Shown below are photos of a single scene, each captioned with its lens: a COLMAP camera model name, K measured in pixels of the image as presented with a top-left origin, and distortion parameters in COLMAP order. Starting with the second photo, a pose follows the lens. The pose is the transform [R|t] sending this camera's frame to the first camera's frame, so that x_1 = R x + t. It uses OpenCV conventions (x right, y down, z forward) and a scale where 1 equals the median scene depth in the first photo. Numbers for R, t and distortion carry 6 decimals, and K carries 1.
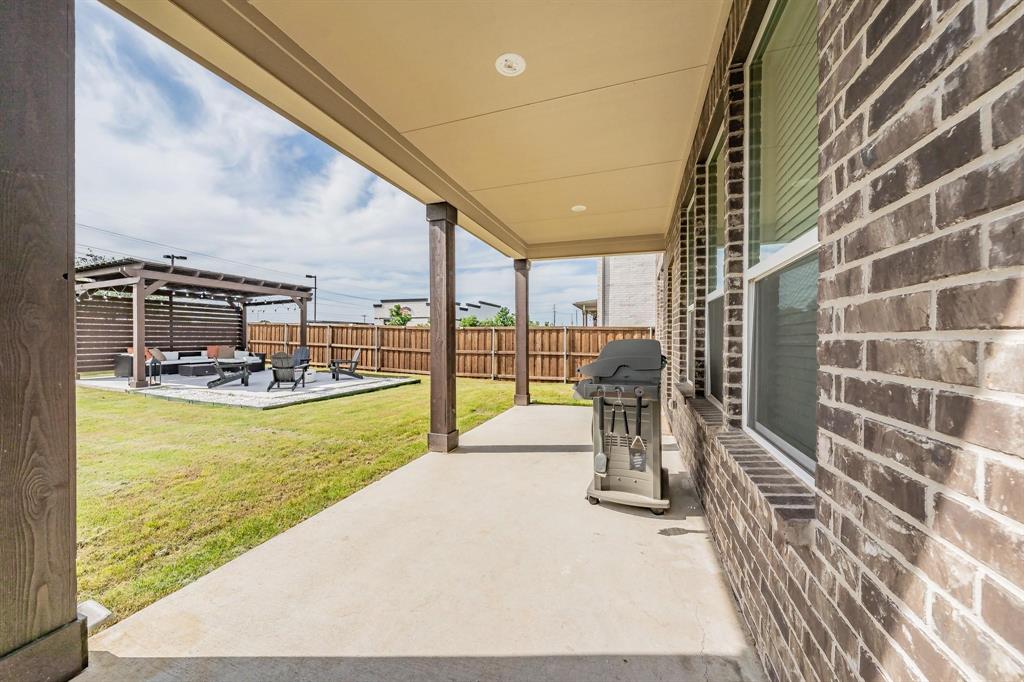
lens RADIAL K [[360.6, 0, 512.7], [0, 360.6, 342.4], [0, 0, 1]] dist [-0.001157, 0.000022]
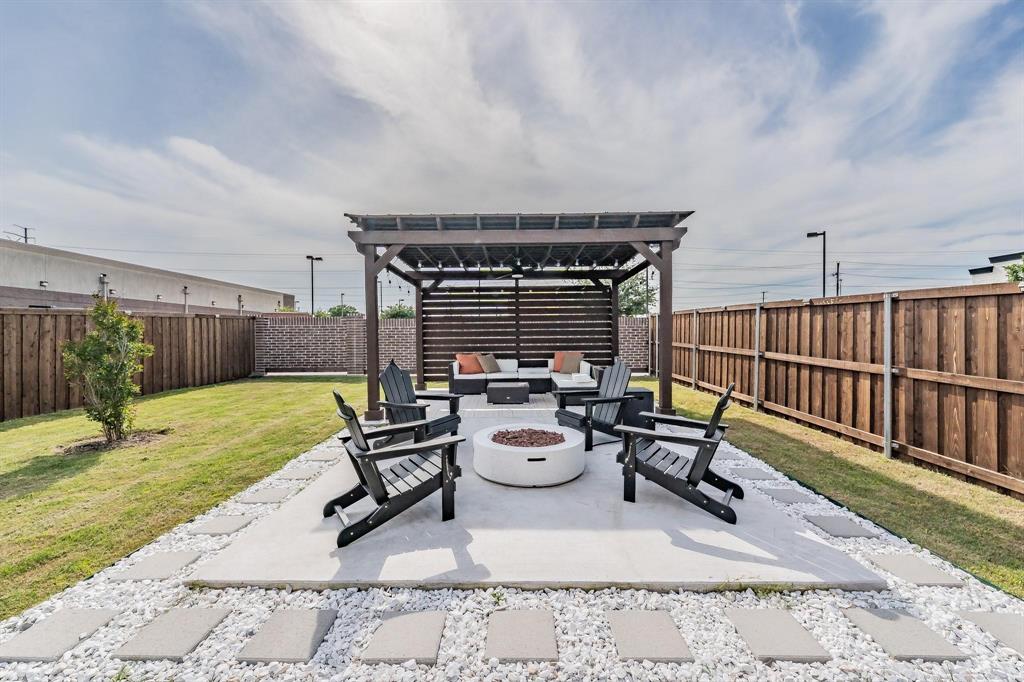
lens RADIAL K [[408.1, 0, 513.5], [0, 408.1, 340.1], [0, 0, 1]] dist [-0.004515, -0.000349]
pose [[0.330994, 0.000612, -0.943633, -0.174362], [-0.001124, 0.999999, 0.000254, -0.009377], [0.943632, 0.000976, 0.330995, 0.617296]]
